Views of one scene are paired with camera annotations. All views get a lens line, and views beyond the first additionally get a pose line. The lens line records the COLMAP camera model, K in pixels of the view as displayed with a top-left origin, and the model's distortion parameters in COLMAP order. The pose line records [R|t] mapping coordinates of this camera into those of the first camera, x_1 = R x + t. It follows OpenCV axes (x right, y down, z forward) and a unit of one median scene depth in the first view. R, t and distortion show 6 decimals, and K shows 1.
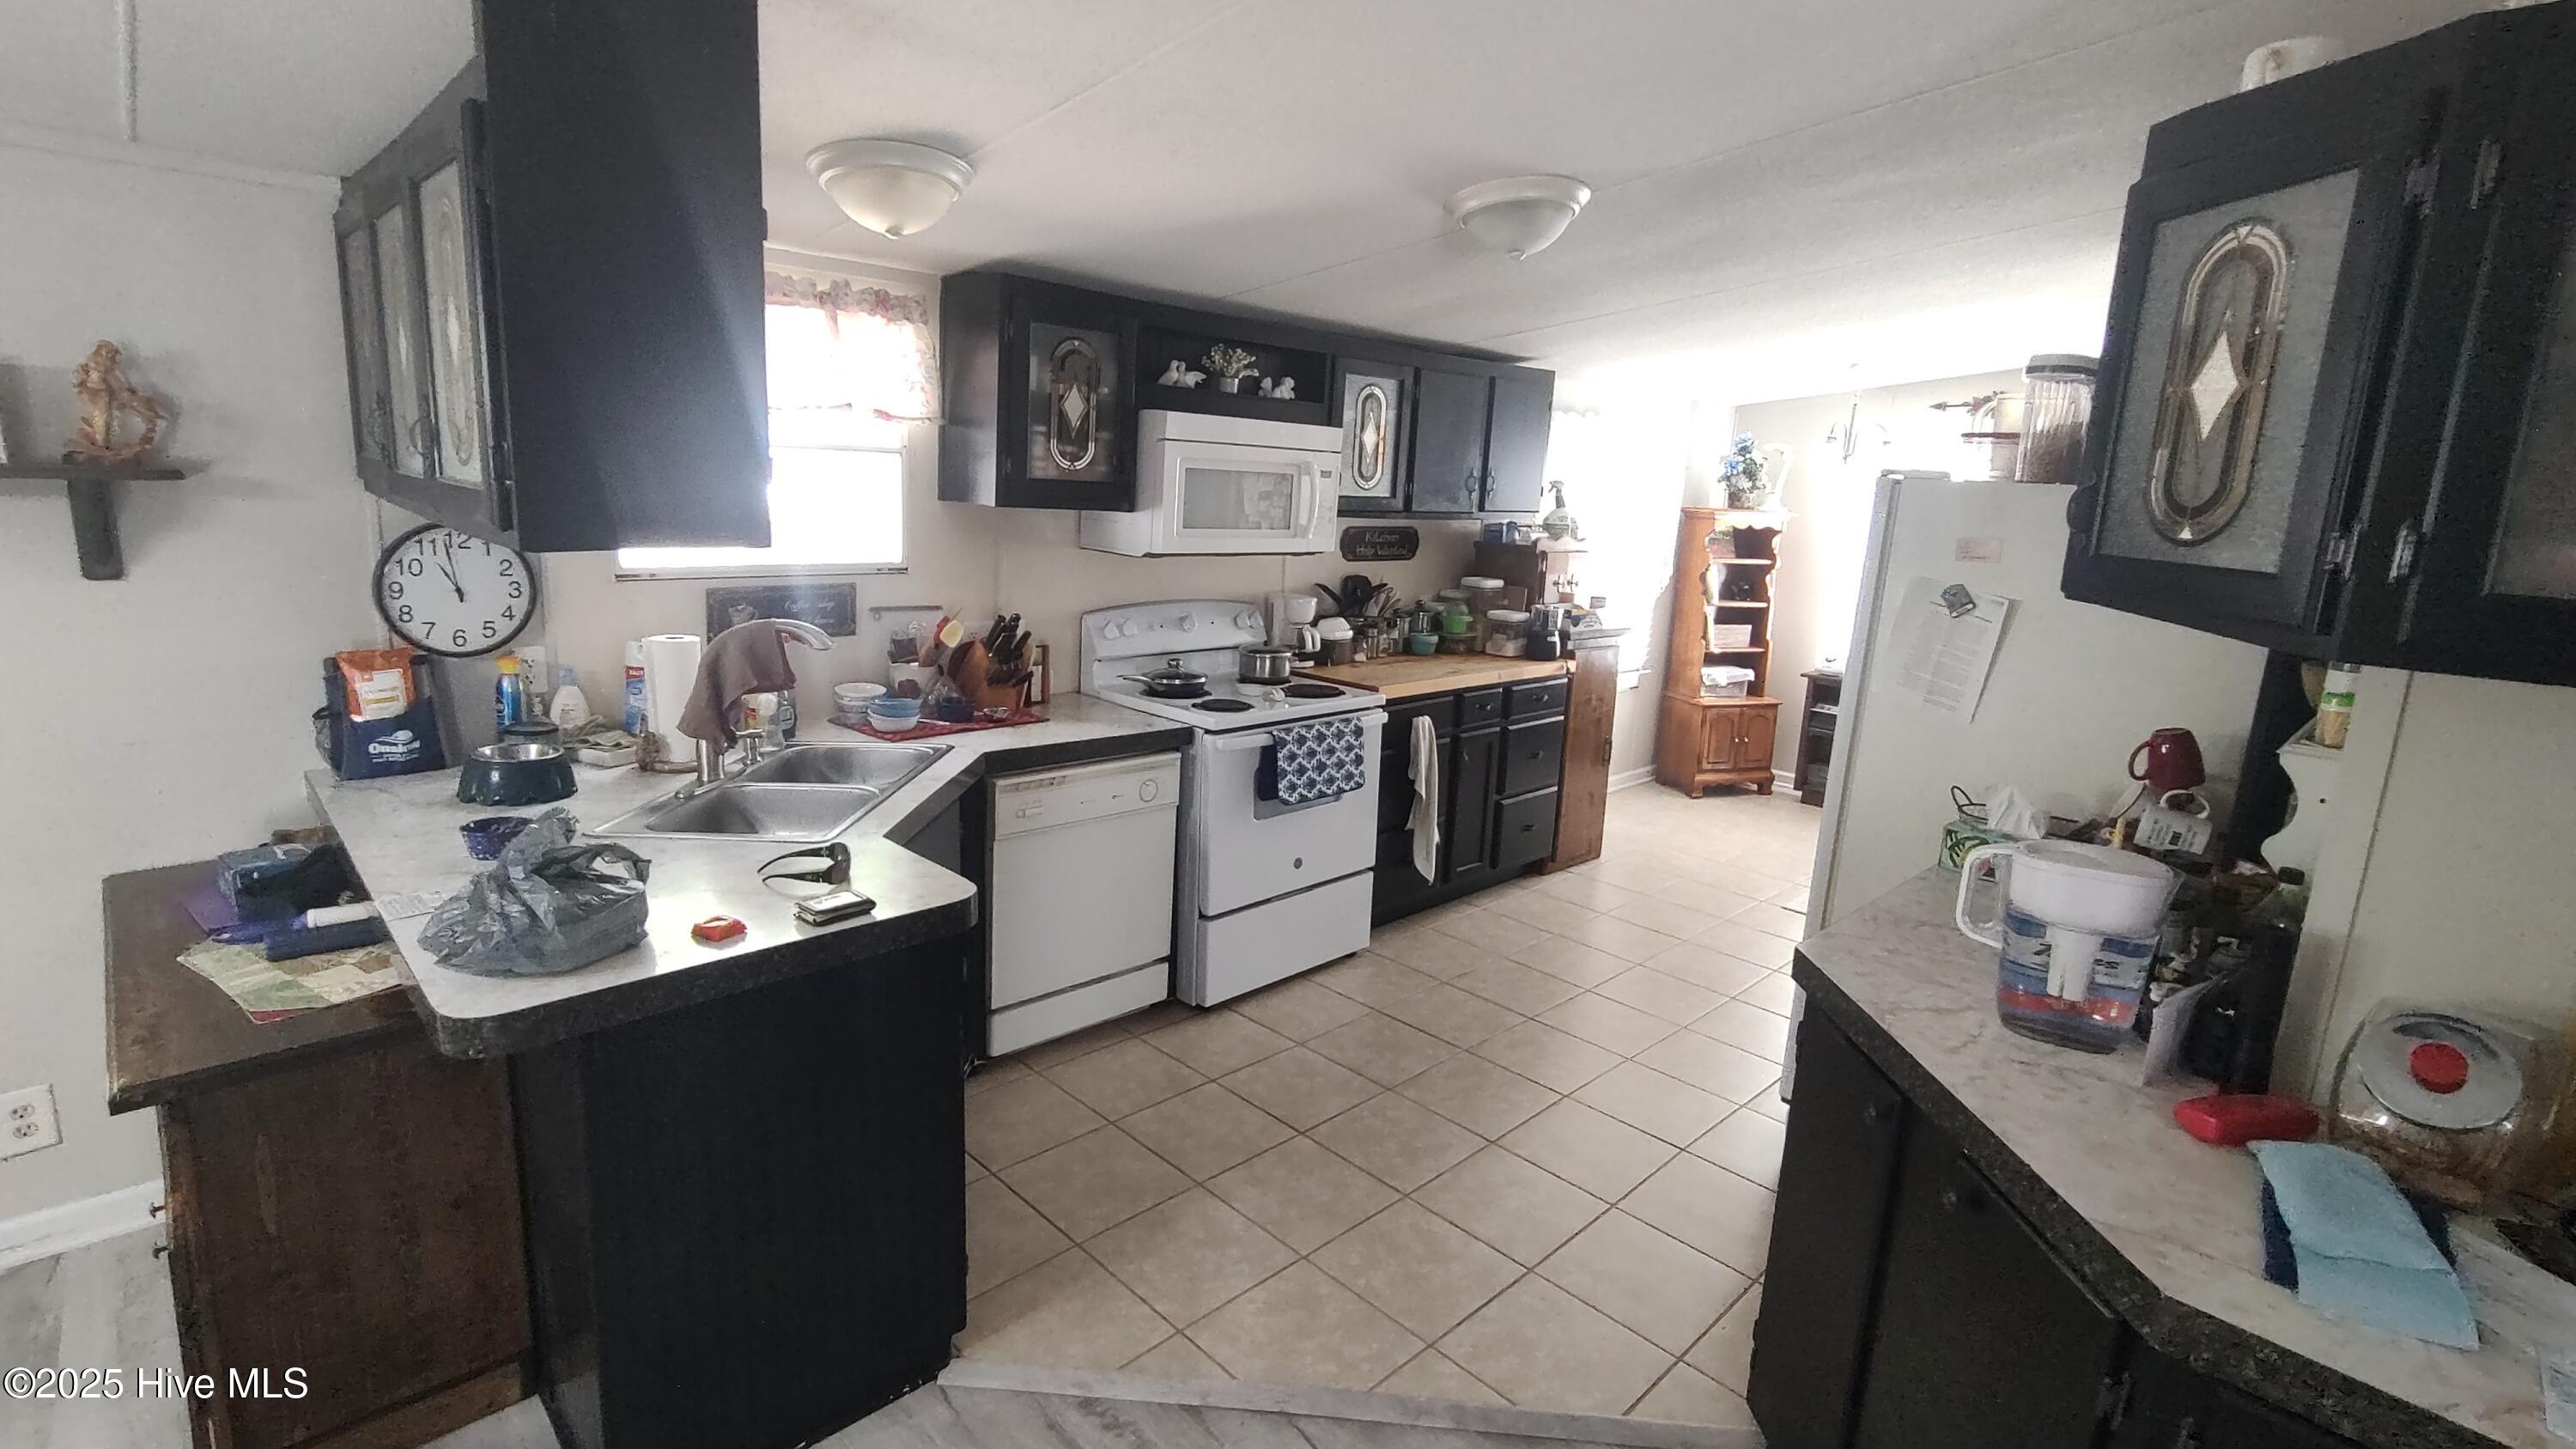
lens RADIAL K [[1184.2, 0, 1293.0], [0, 1184.2, 703.1], [0, 0, 1]] dist [-0.005560, -0.000897]
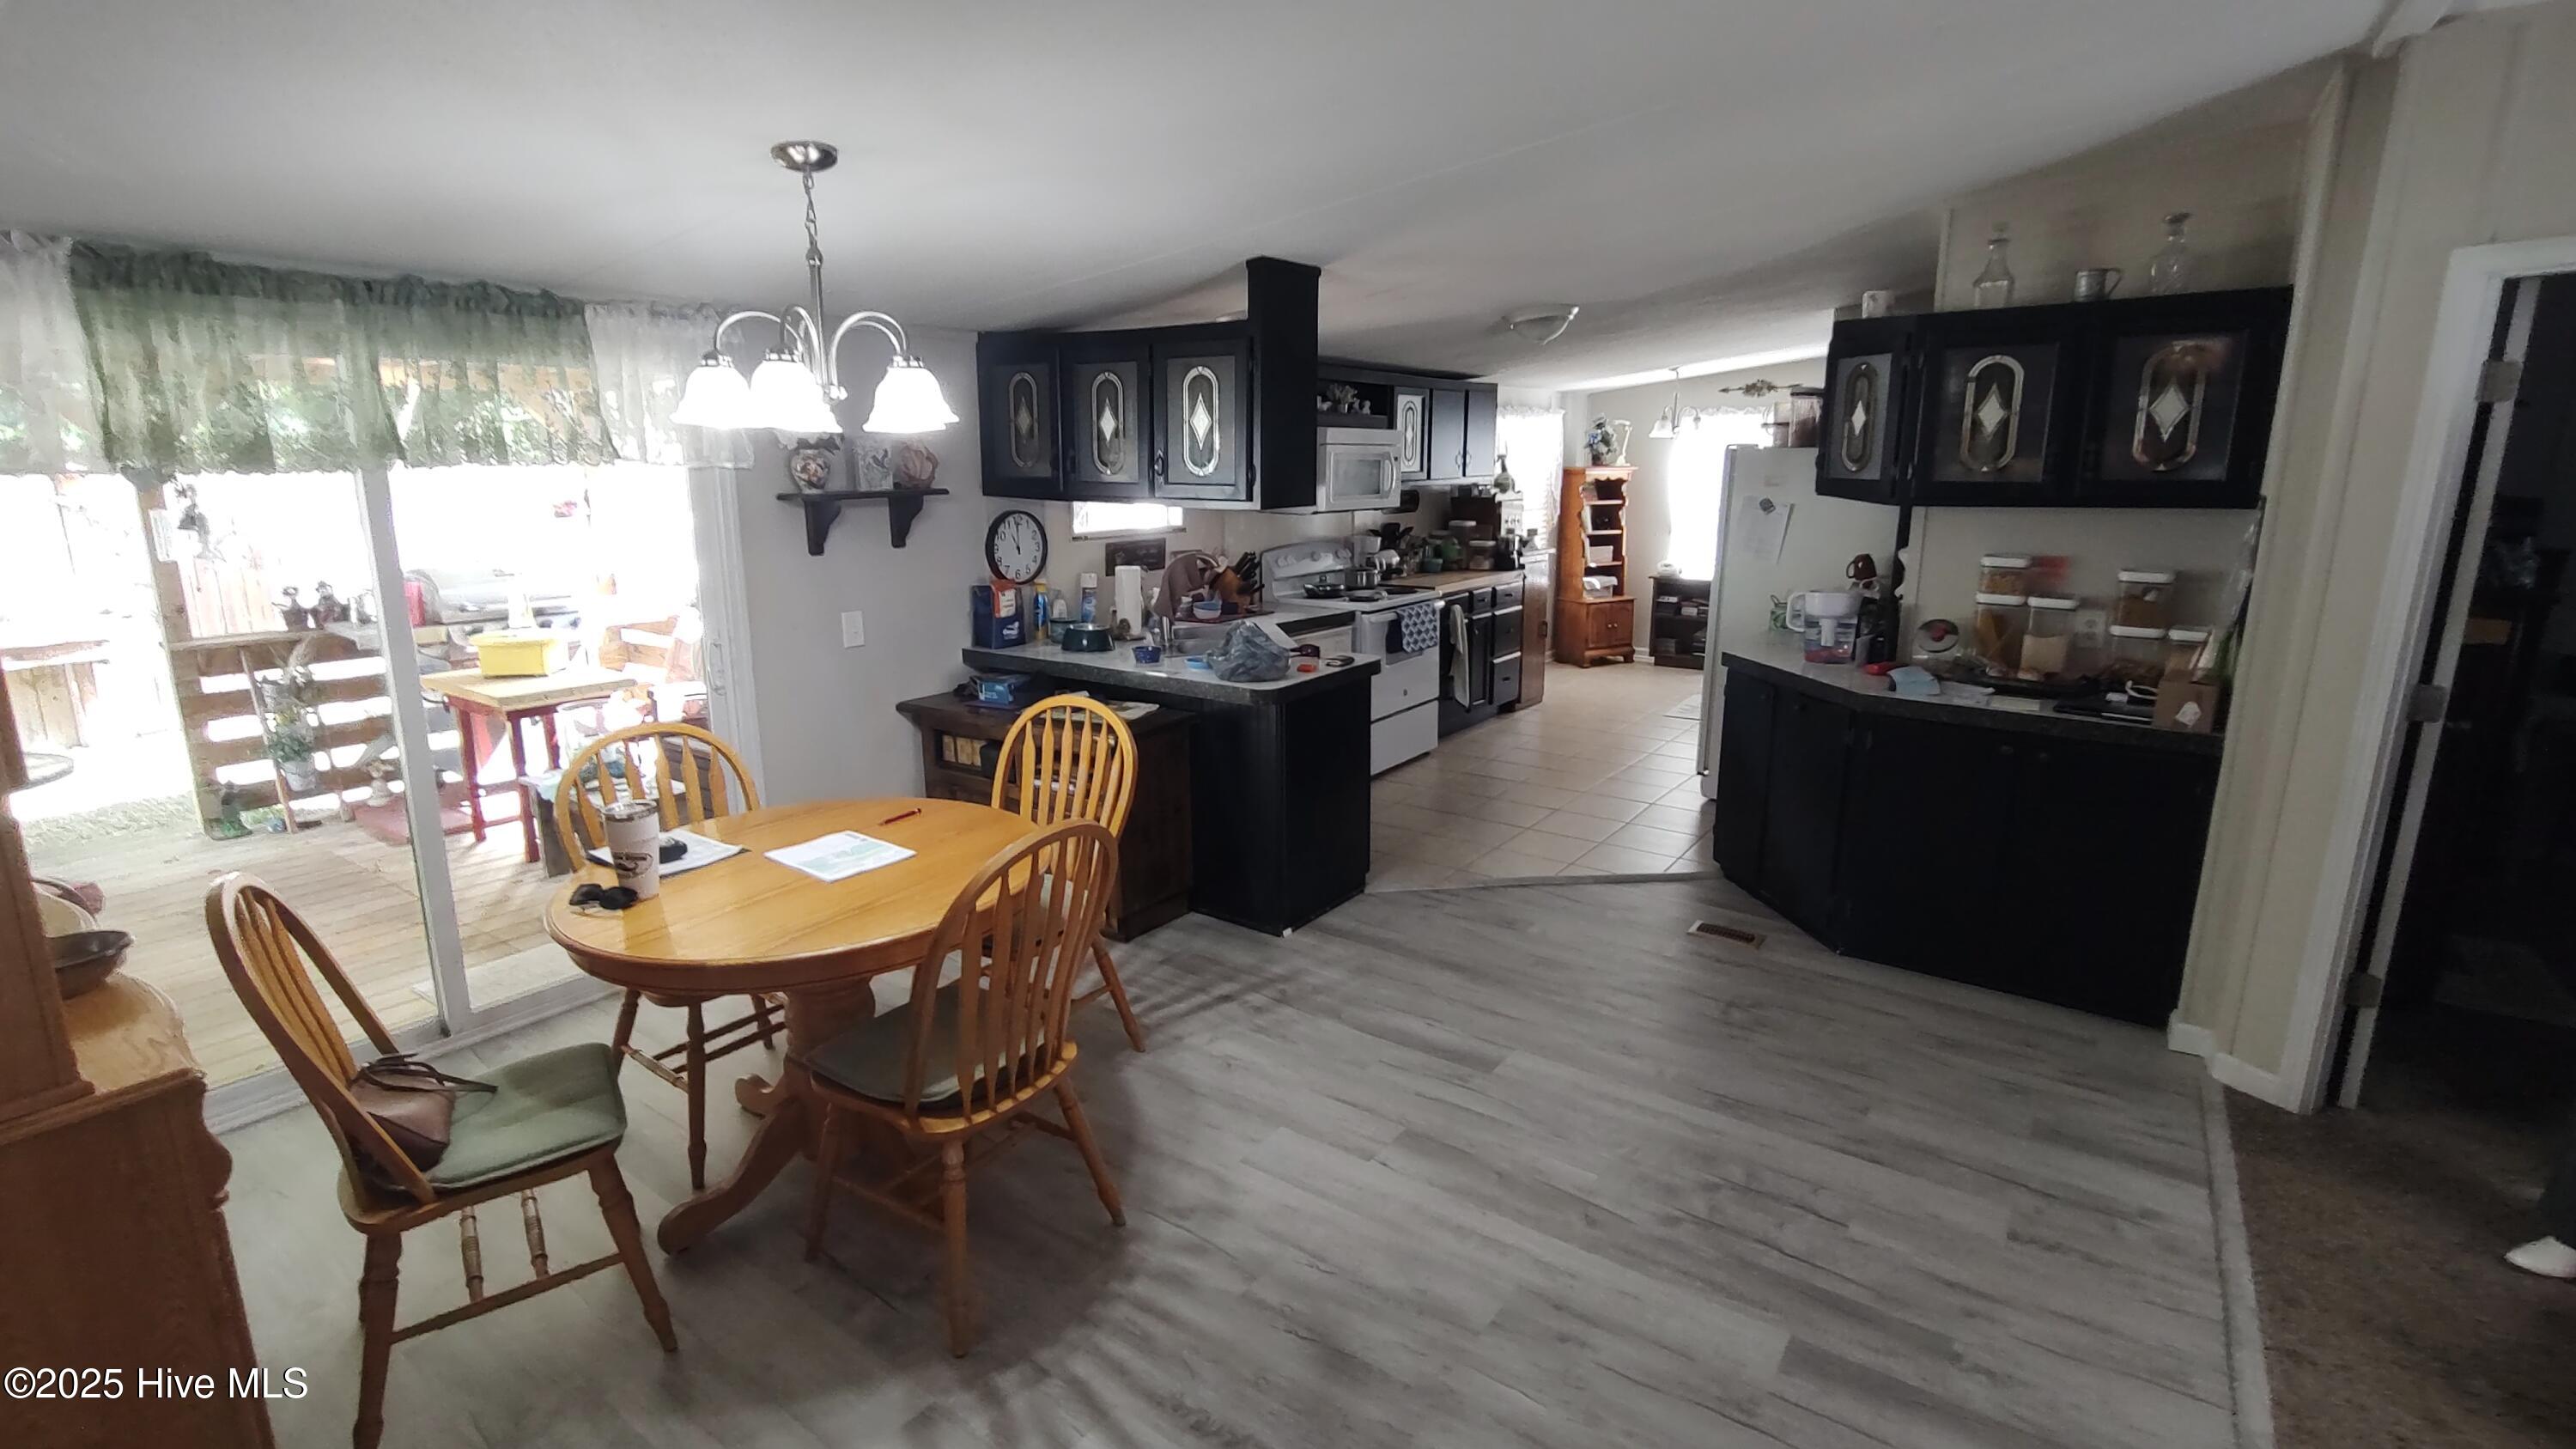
lens RADIAL K [[1184.2, 0, 1291.9], [0, 1184.2, 697.4], [0, 0, 1]] dist [-0.005560, -0.000897]
pose [[0.983255, -0.084510, 0.161454, -0.422841], [0.081735, 0.996371, 0.023764, 0.088616], [-0.162876, -0.010169, 0.986594, -0.622566]]
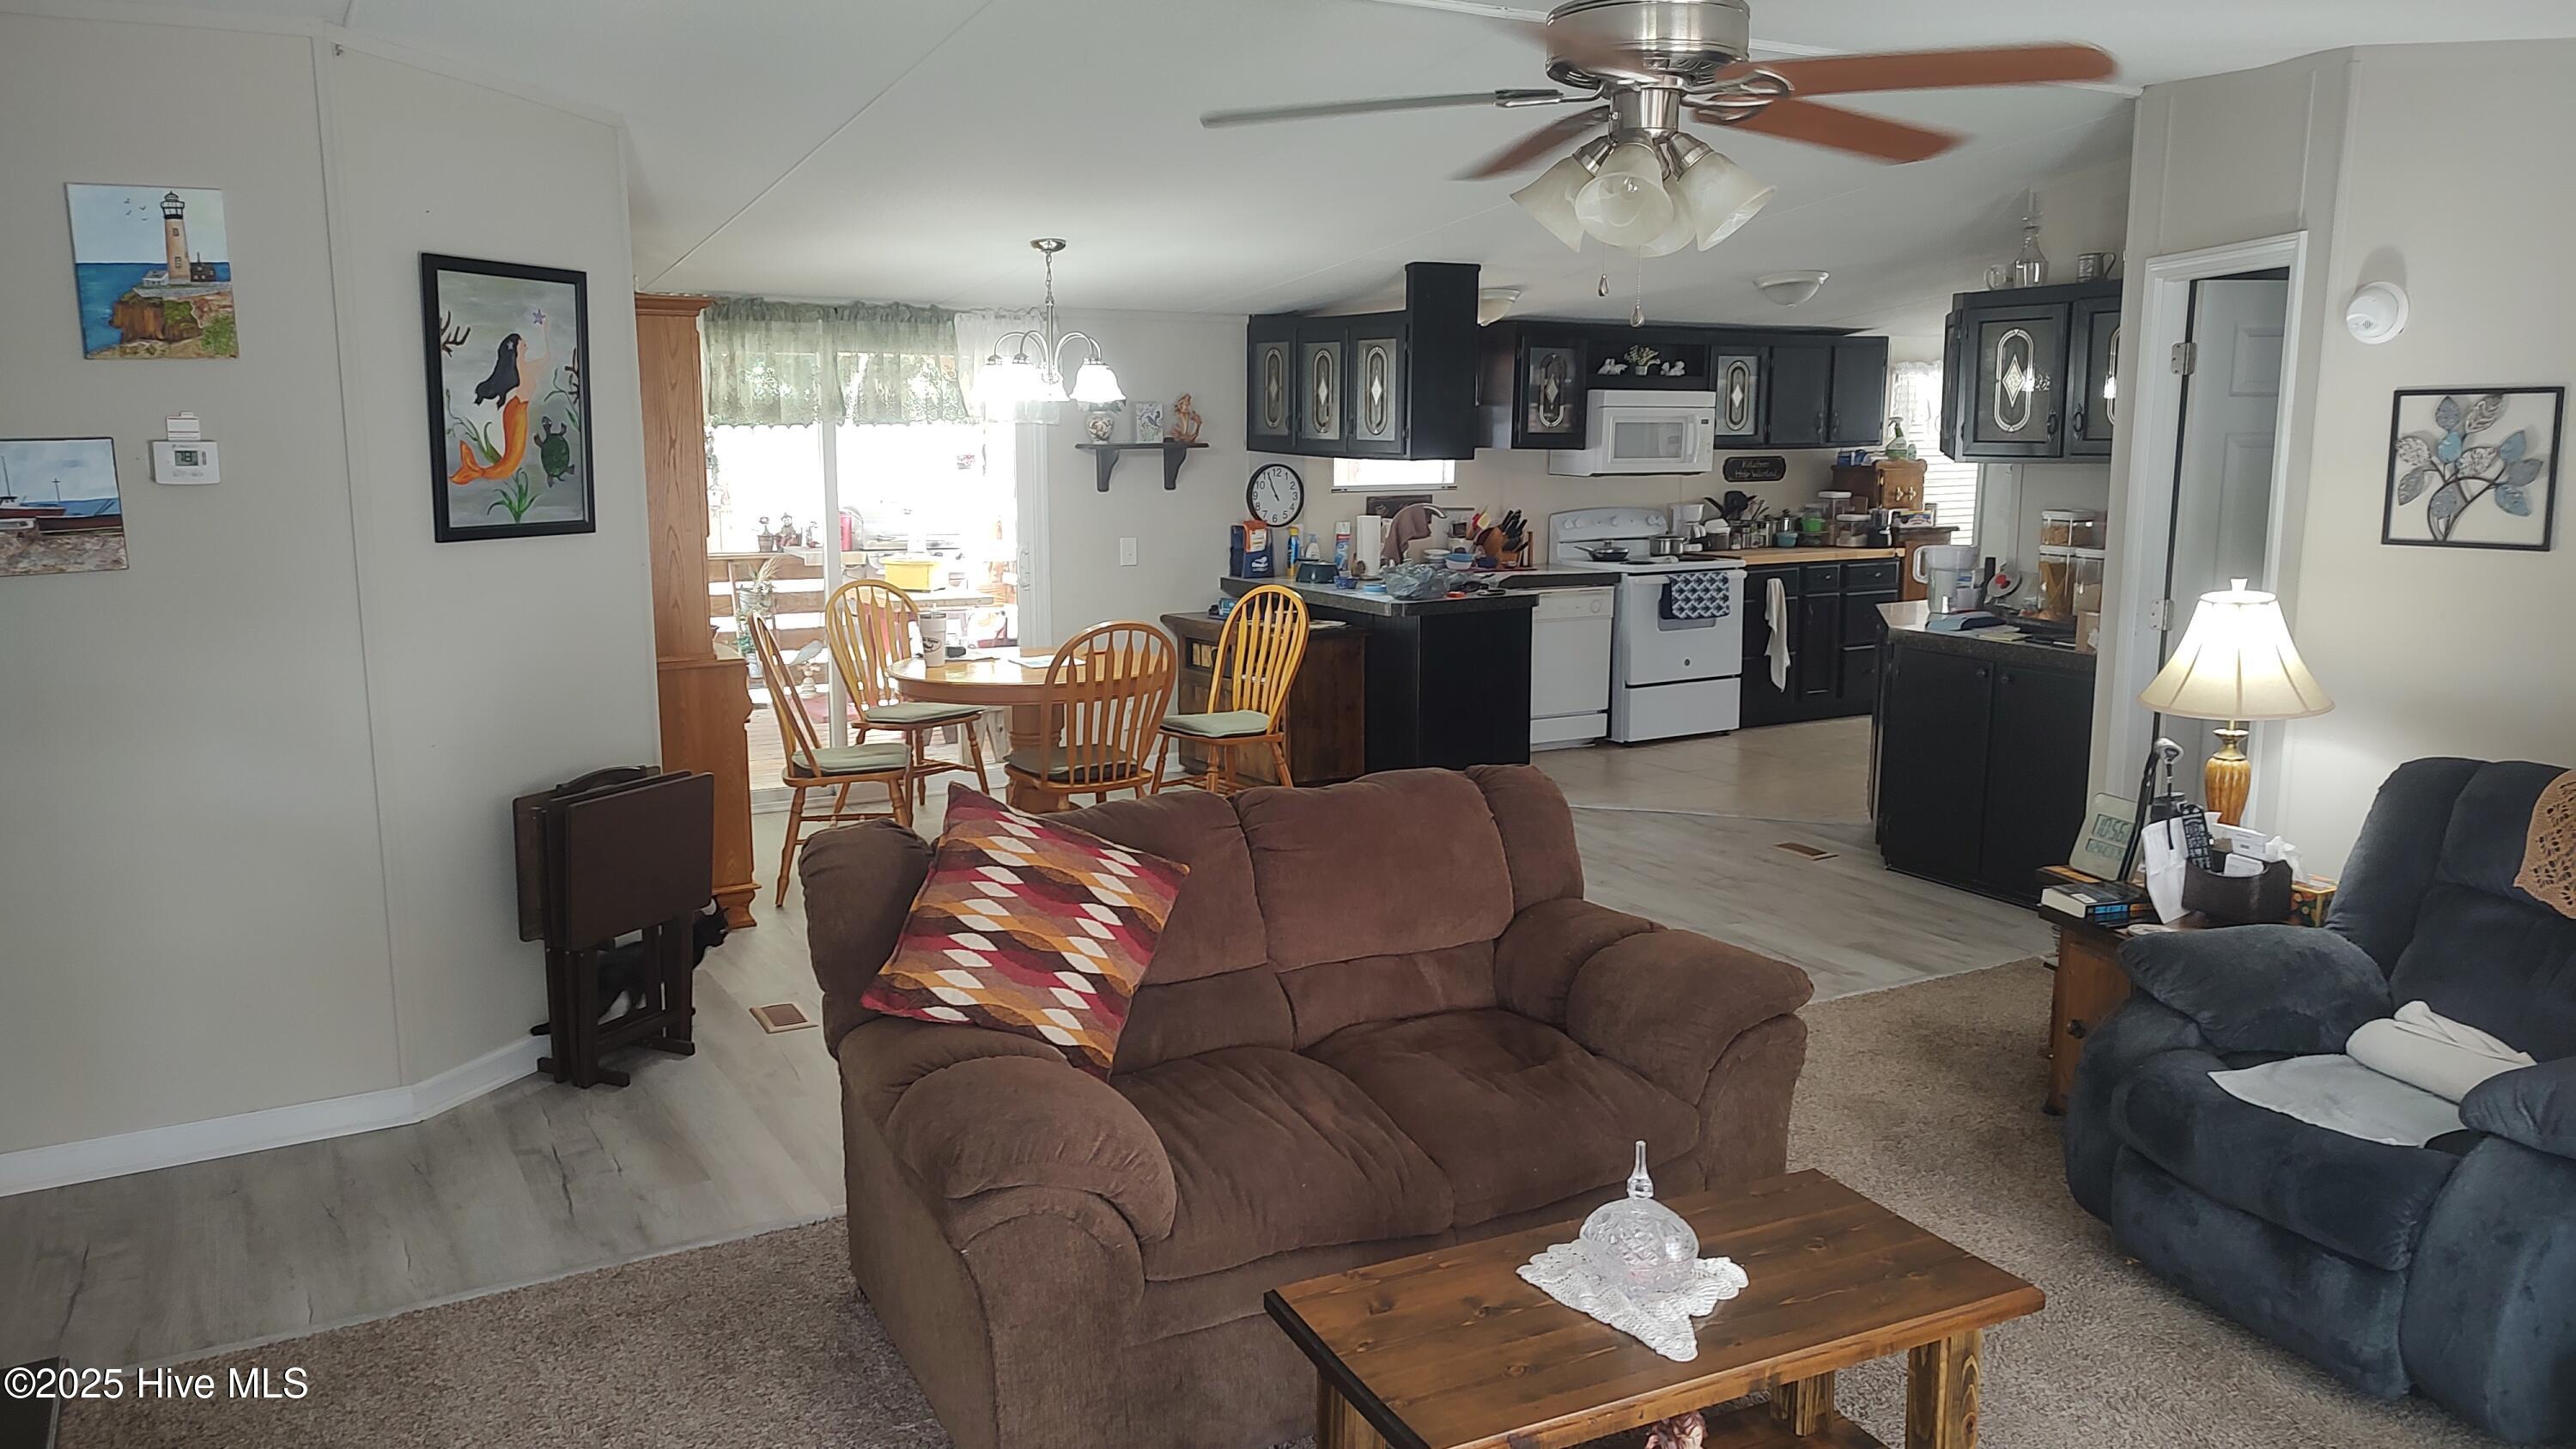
lens RADIAL K [[1894.0, 0, 1282.0], [0, 1894.0, 707.8], [0, 0, 1]] dist [0.038086, -0.021762]
pose [[0.969689, -0.010561, -0.244114, 0.098892], [-0.000381, 0.998999, -0.044733, 0.310571], [0.244342, 0.043470, 0.968714, -1.623027]]
